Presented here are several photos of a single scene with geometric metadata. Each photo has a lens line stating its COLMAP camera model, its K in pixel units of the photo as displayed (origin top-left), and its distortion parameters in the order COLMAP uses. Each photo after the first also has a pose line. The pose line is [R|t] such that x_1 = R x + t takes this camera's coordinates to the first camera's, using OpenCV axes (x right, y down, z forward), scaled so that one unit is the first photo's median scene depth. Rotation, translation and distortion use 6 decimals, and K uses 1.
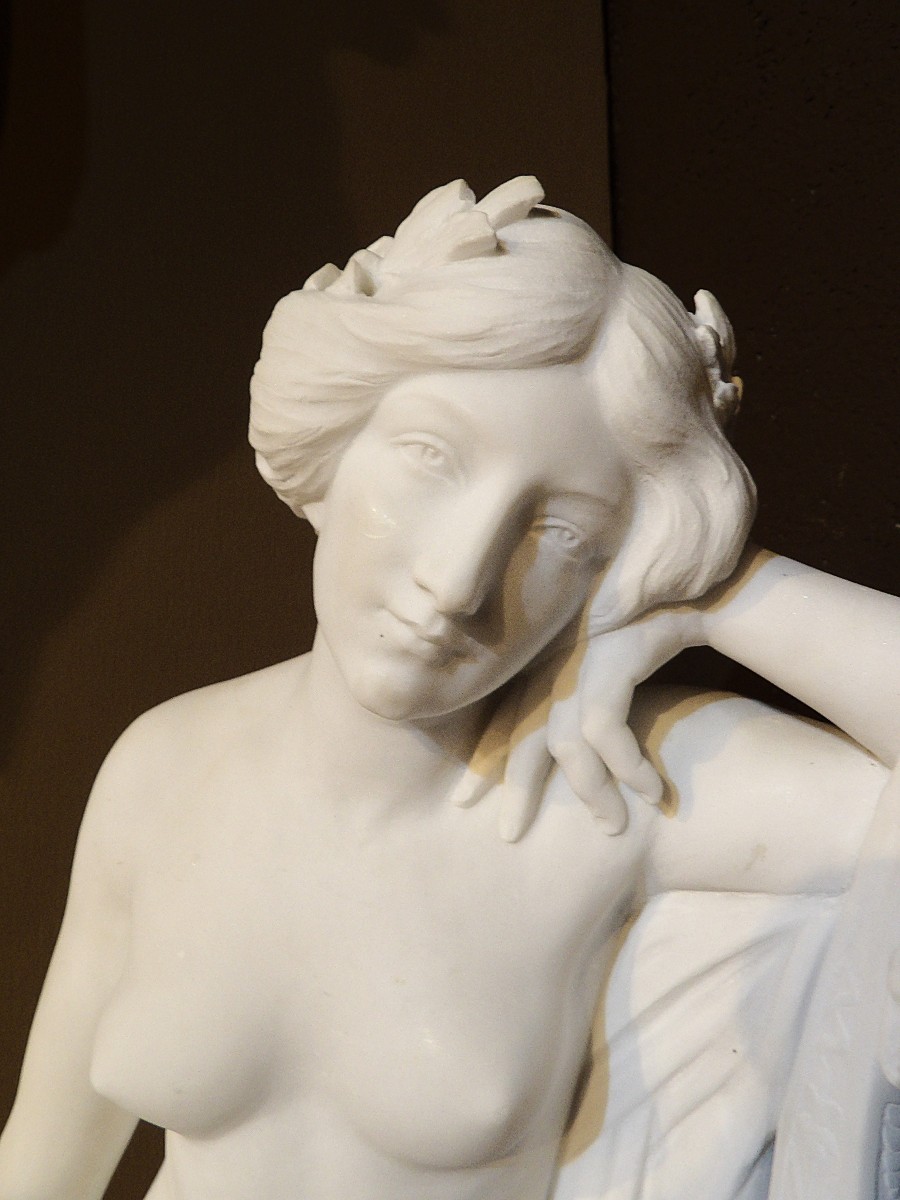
lens RADIAL K [[990.8, 0, 467.8], [0, 990.8, 622.3], [0, 0, 1]] dist [-0.035540, 0.067102]
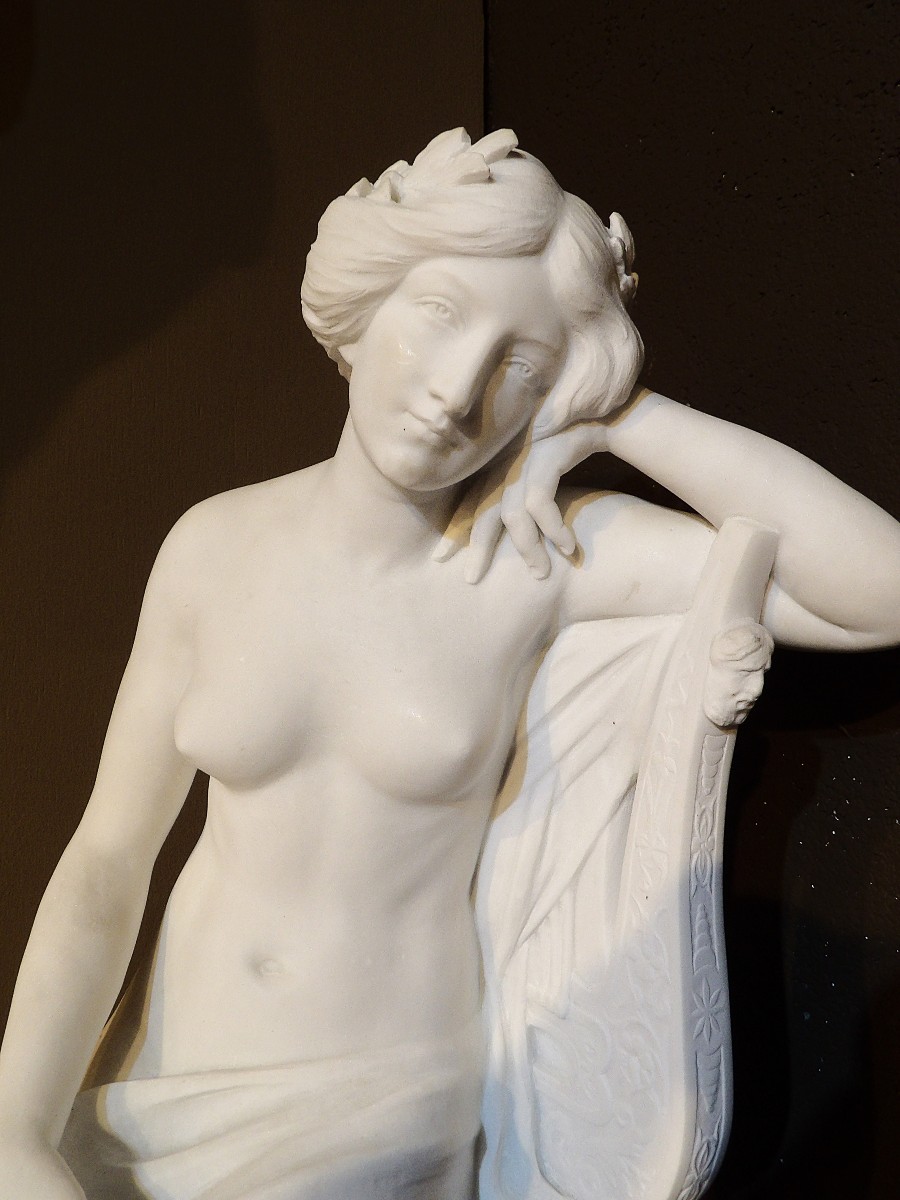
lens RADIAL K [[982.7, 0, 450.0], [0, 982.7, 600.0], [0, 0, 1]] dist [-0.012911, -0.000466]
pose [[0.993888, 0.022124, 0.108155, -0.165283], [-0.029706, 0.997174, 0.069004, 0.161242], [-0.106323, -0.071795, 0.991736, -0.514370]]
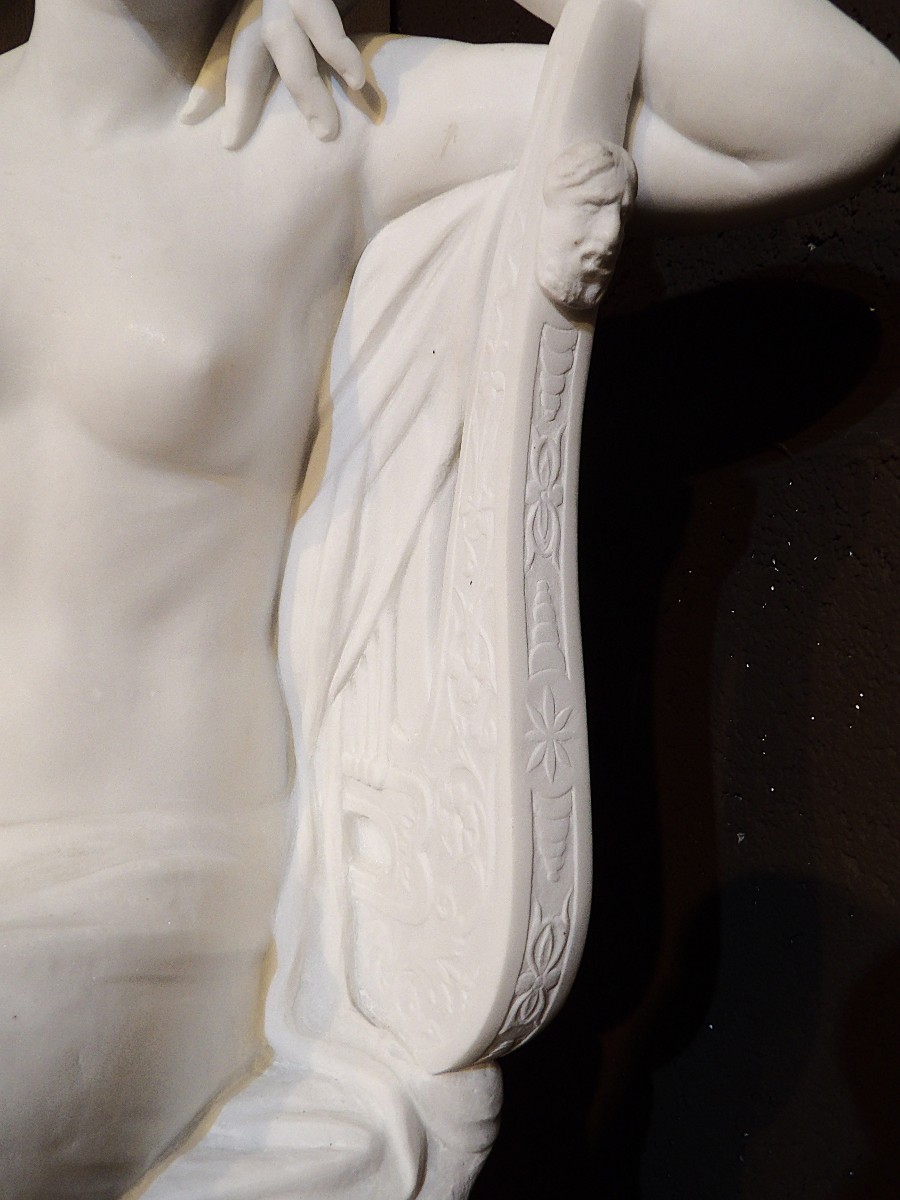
lens RADIAL K [[986.9, 0, 454.0], [0, 986.9, 594.6], [0, 0, 1]] dist [-0.020285, 0.001865]
pose [[0.994992, 0.024039, 0.097020, 0.213114], [-0.030946, 0.997044, 0.070329, 0.685561], [-0.095043, -0.072980, 0.992794, -0.109061]]
